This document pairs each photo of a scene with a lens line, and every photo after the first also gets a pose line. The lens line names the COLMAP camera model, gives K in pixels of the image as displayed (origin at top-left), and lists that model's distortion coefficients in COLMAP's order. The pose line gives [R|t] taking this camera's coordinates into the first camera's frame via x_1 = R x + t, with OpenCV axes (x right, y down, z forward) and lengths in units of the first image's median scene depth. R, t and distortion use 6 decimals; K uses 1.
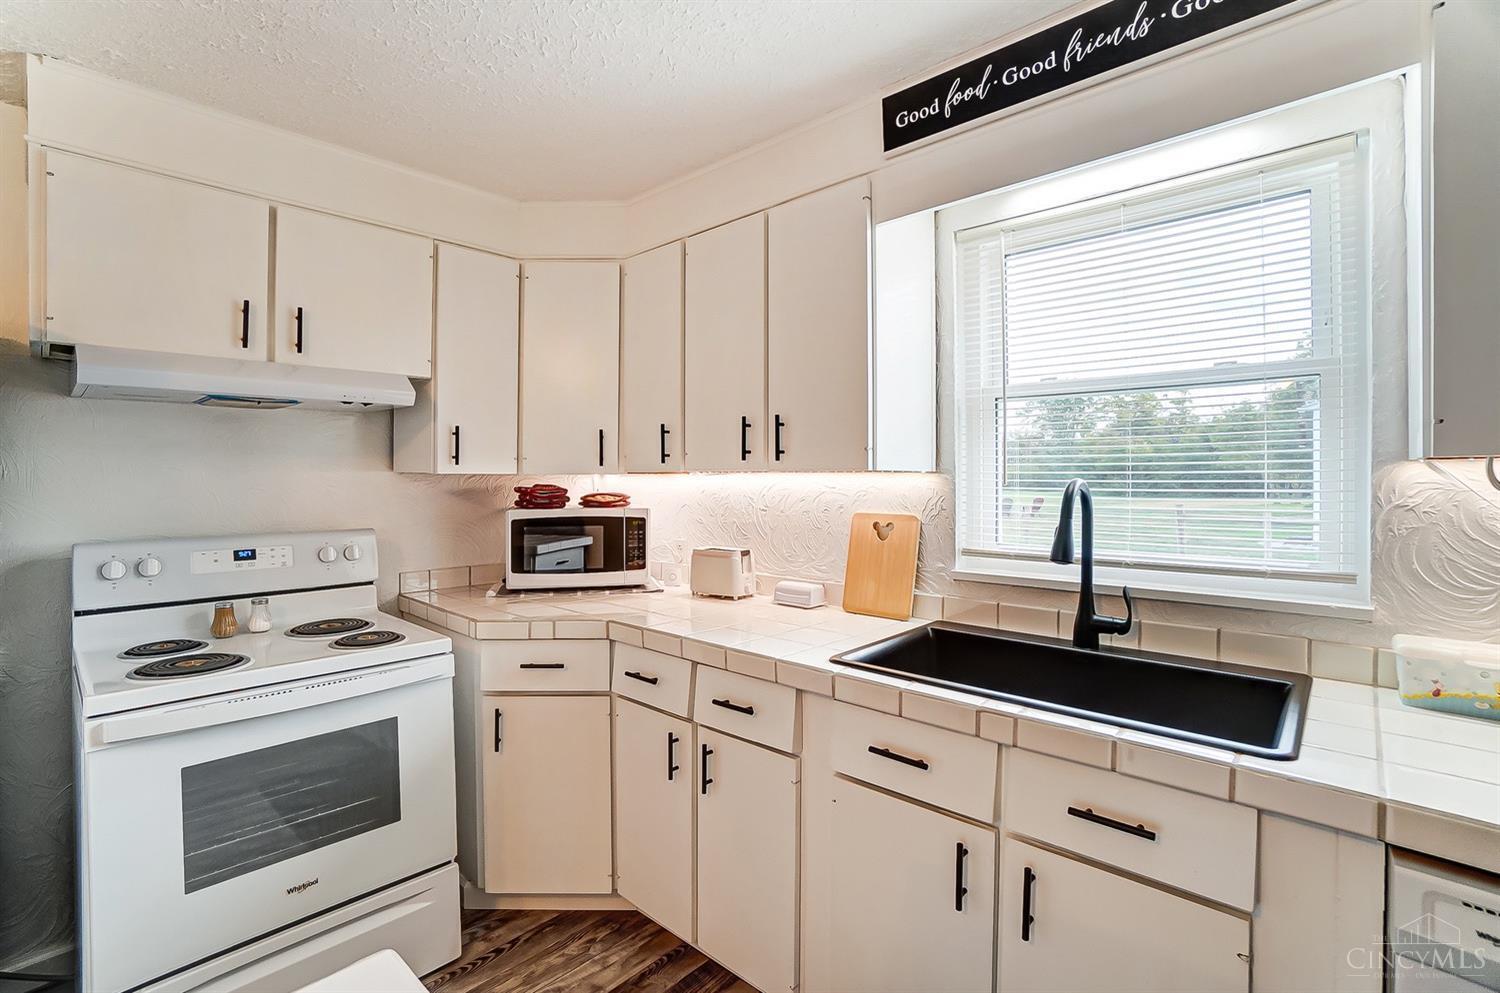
lens RADIAL K [[657.7, 0, 748.9], [0, 657.7, 486.8], [0, 0, 1]] dist [-0.033215, 0.000027]
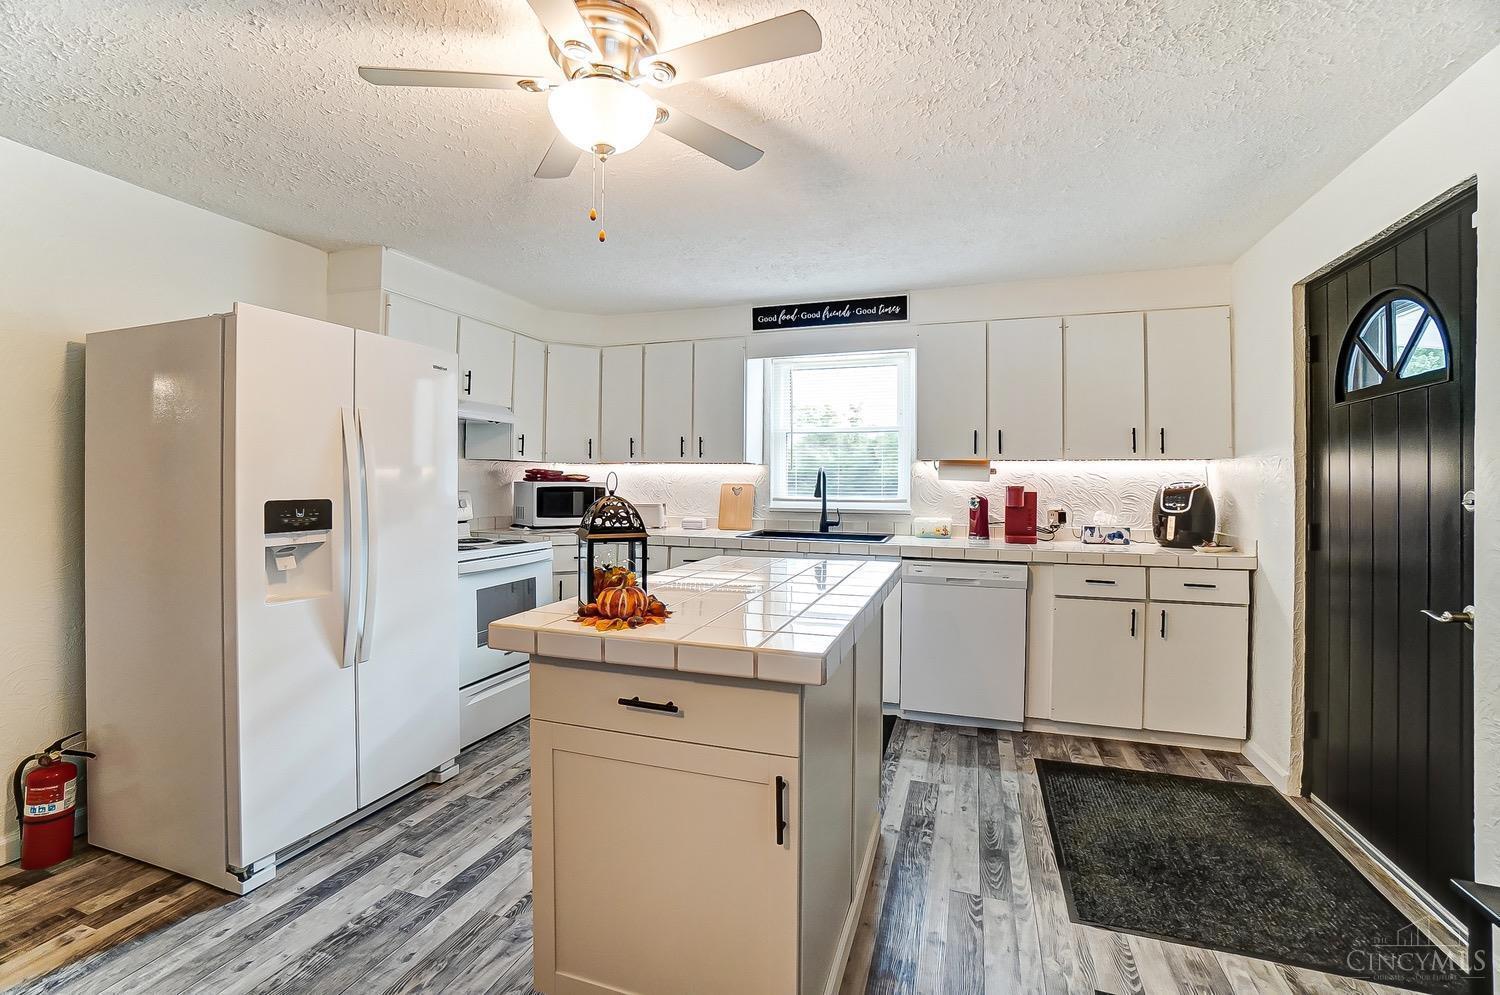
lens RADIAL K [[657.7, 0, 748.9], [0, 657.7, 487.8], [0, 0, 1]] dist [-0.033215, 0.000027]
pose [[0.902114, 0.003589, 0.431482, -0.811828], [-0.004166, 0.999991, 0.000392, 0.063733], [-0.431477, -0.002151, 0.902121, -1.131020]]
